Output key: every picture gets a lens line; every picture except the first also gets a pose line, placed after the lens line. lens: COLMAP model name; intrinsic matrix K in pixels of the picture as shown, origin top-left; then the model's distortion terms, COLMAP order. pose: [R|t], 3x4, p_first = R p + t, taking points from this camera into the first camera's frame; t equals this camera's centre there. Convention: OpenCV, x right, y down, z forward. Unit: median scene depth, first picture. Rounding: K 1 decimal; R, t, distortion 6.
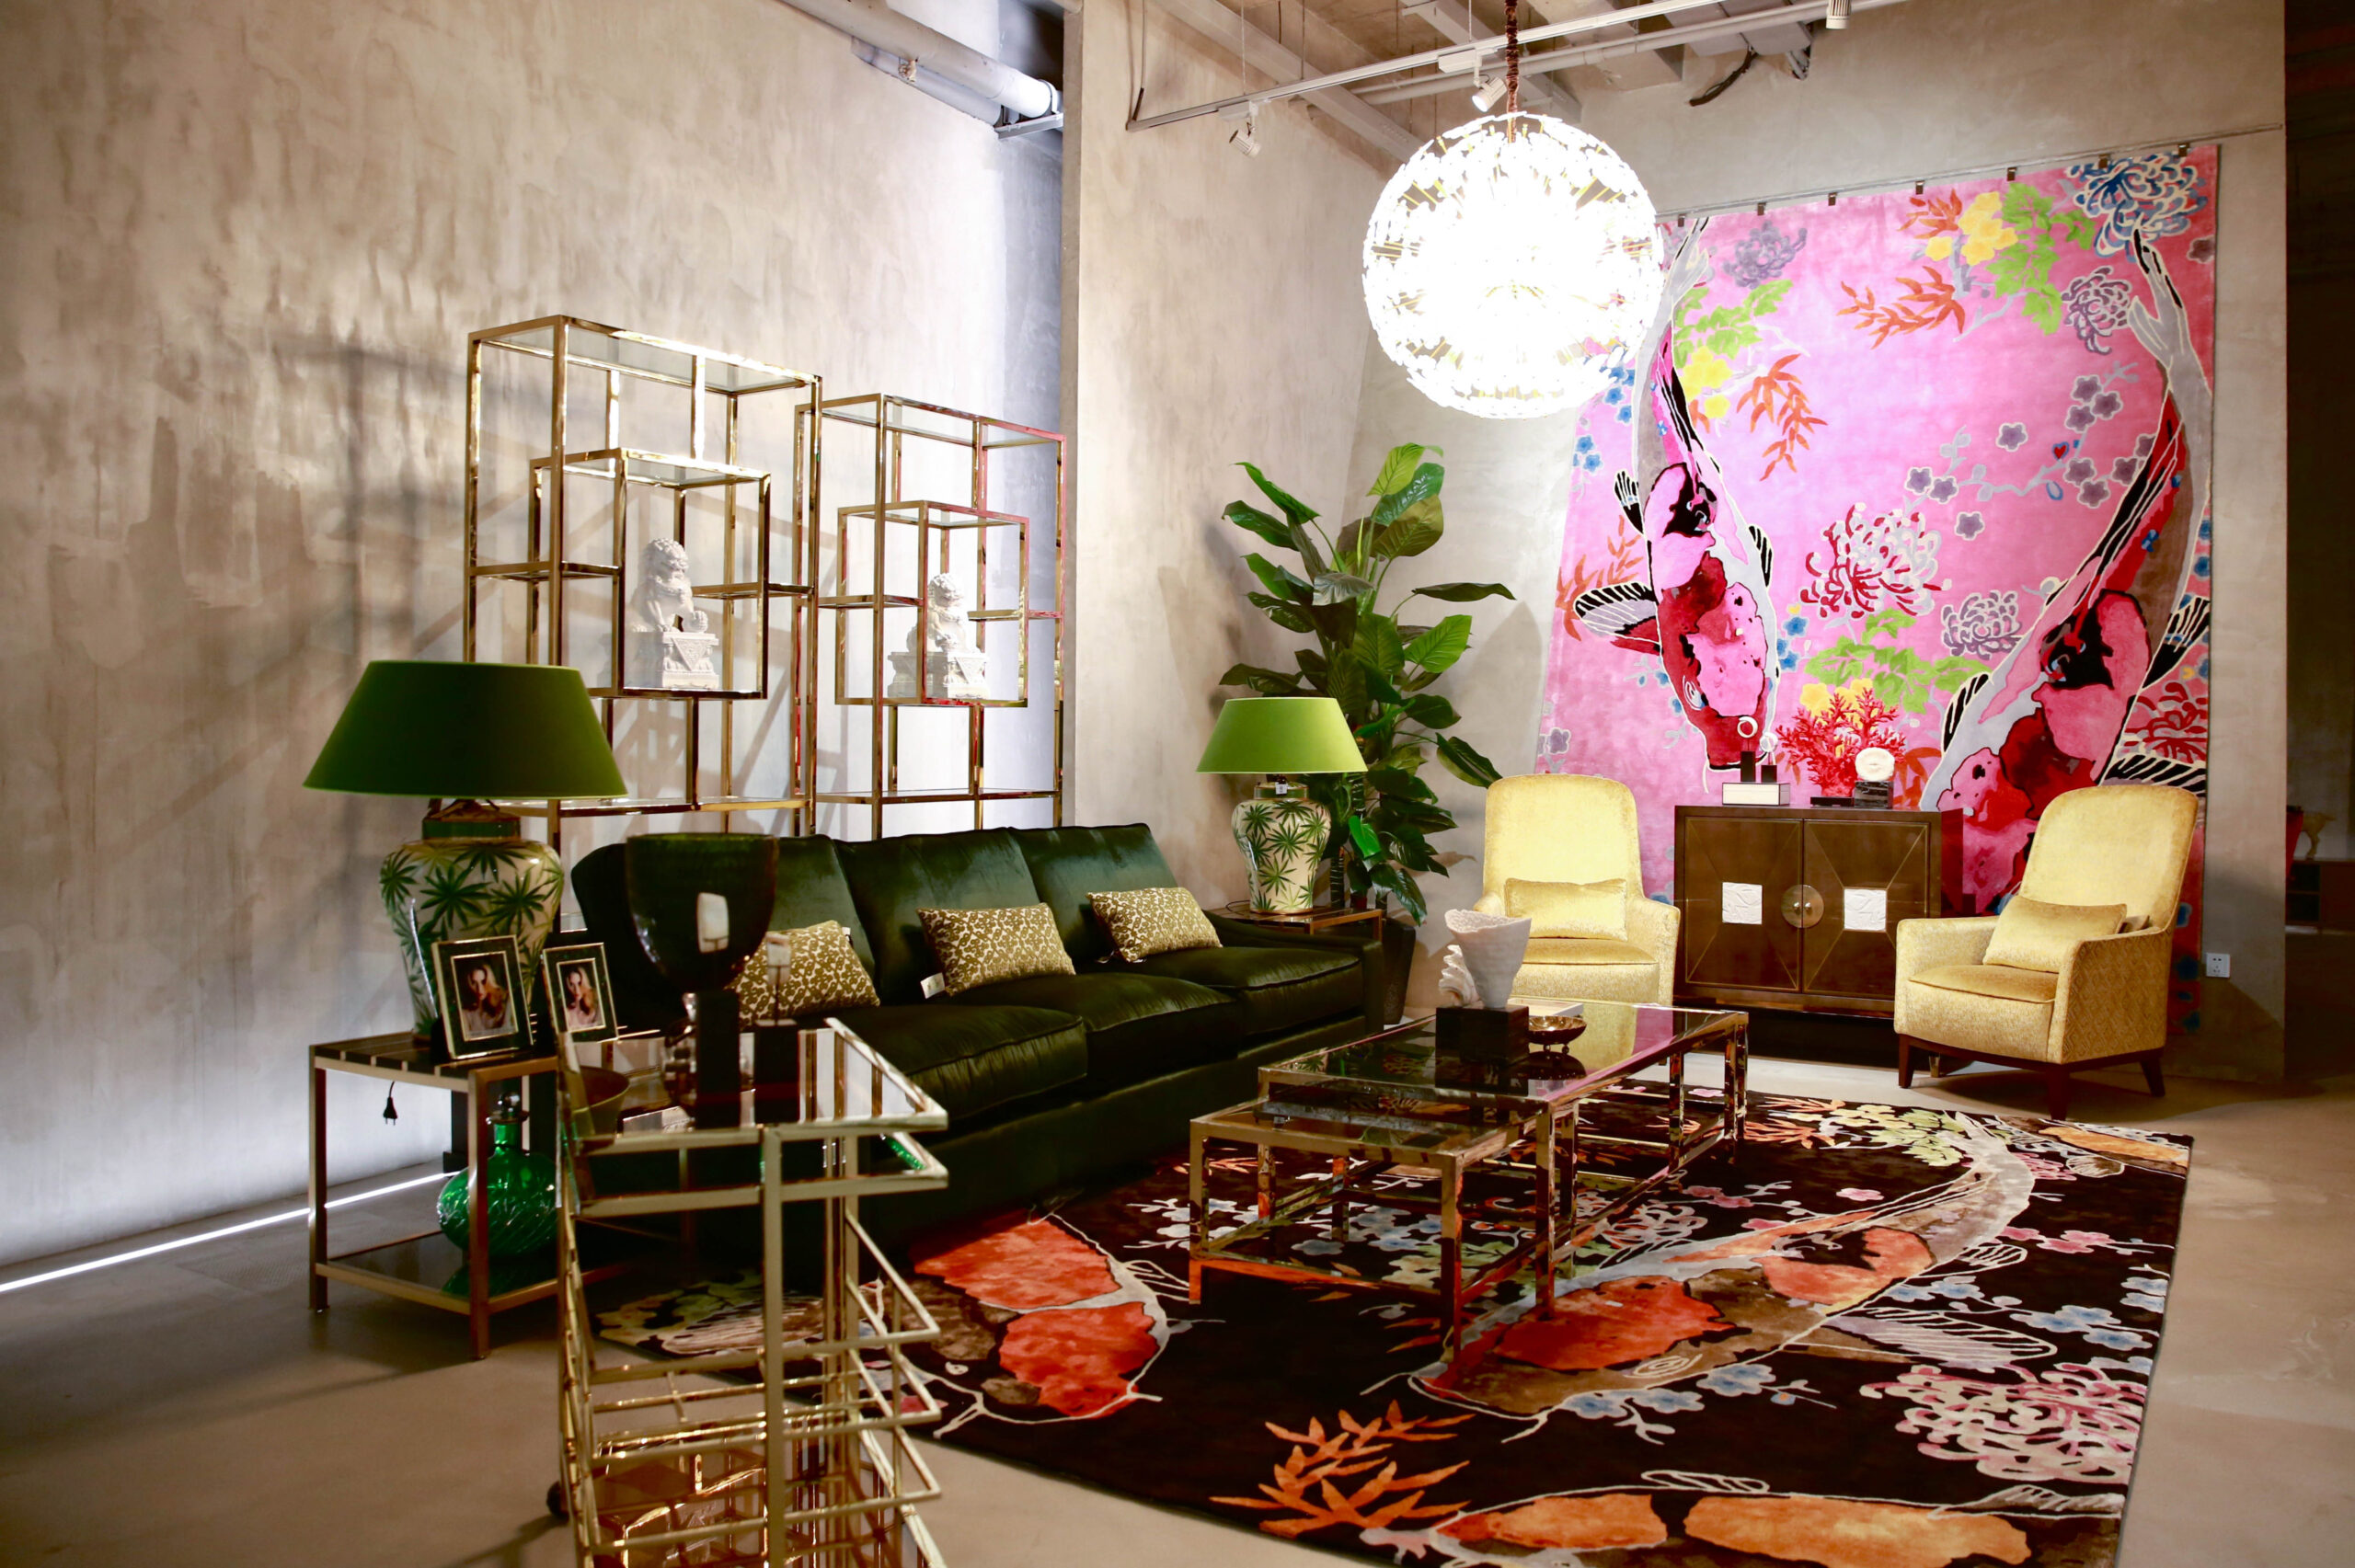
lens RADIAL K [[1698.1, 0, 1276.2], [0, 1698.1, 751.2], [0, 0, 1]] dist [-0.102499, 0.079649]
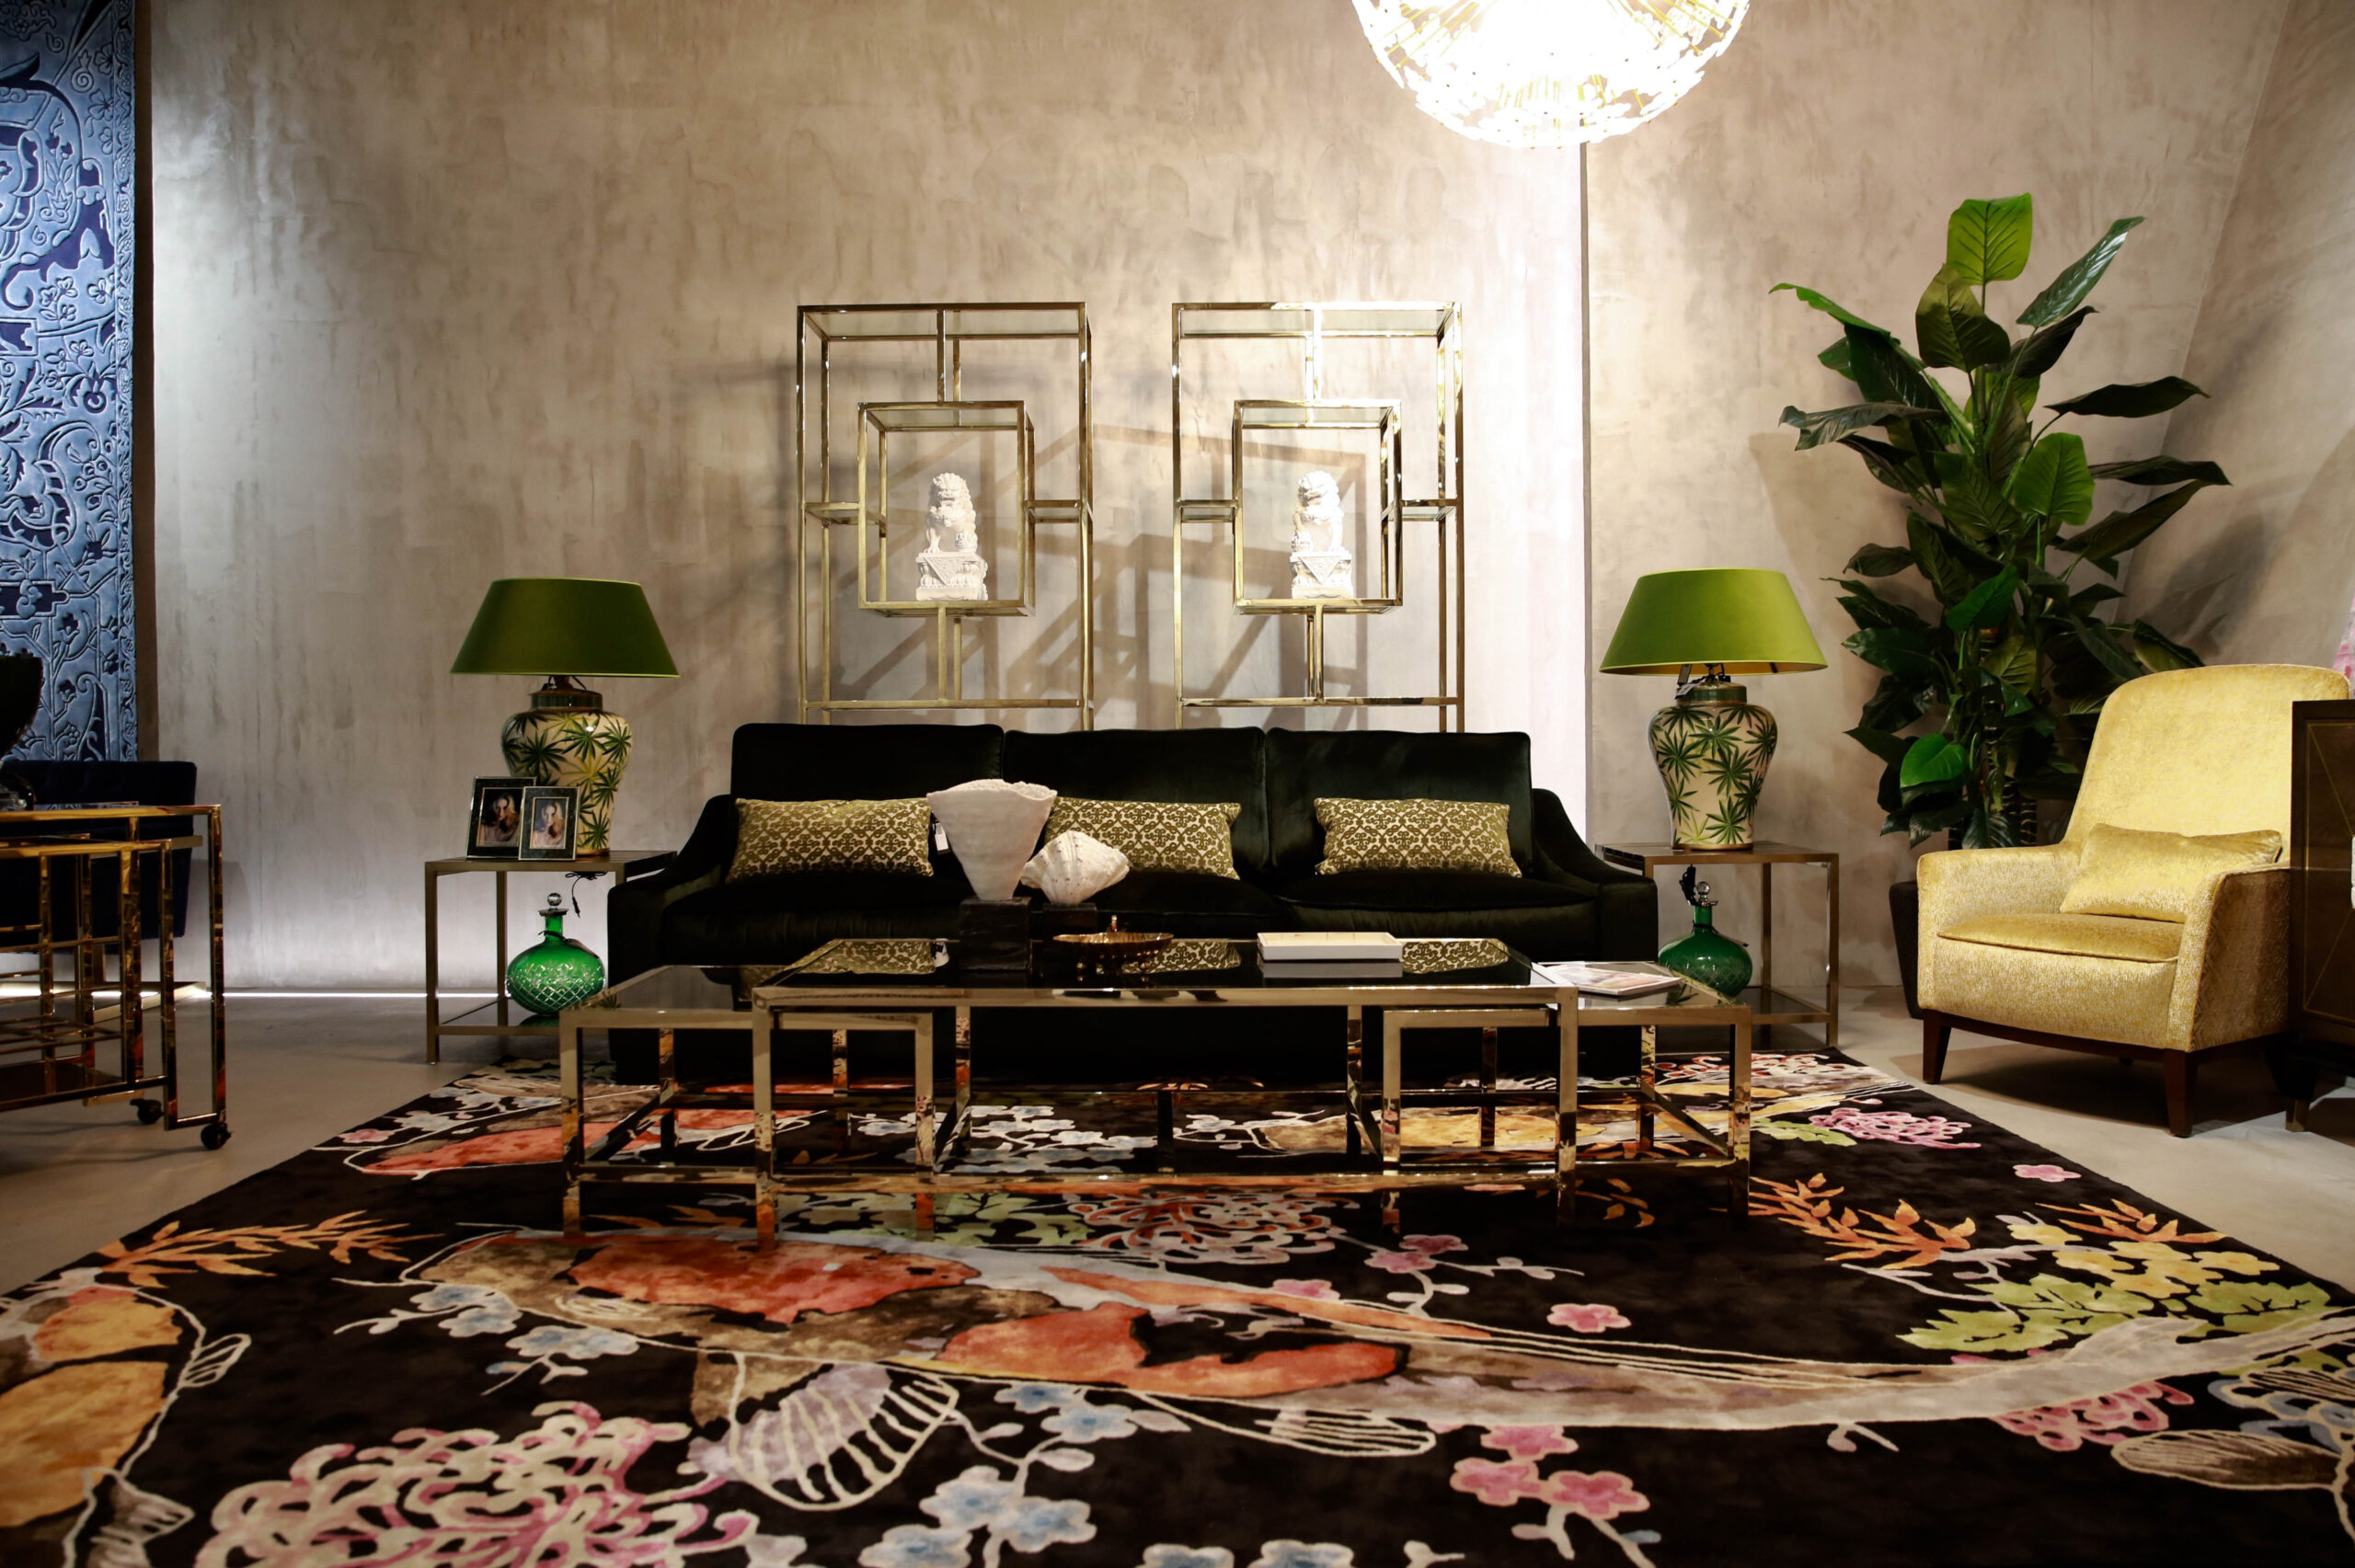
lens RADIAL K [[1625.7, 0, 1225.8], [0, 1625.7, 784.9], [0, 0, 1]] dist [-0.098464, 0.065274]
pose [[0.532997, 0.014839, -0.845987, 0.490689], [0.003525, 0.999799, 0.019757, 0.047996], [0.846110, -0.013512, 0.532838, 0.400844]]
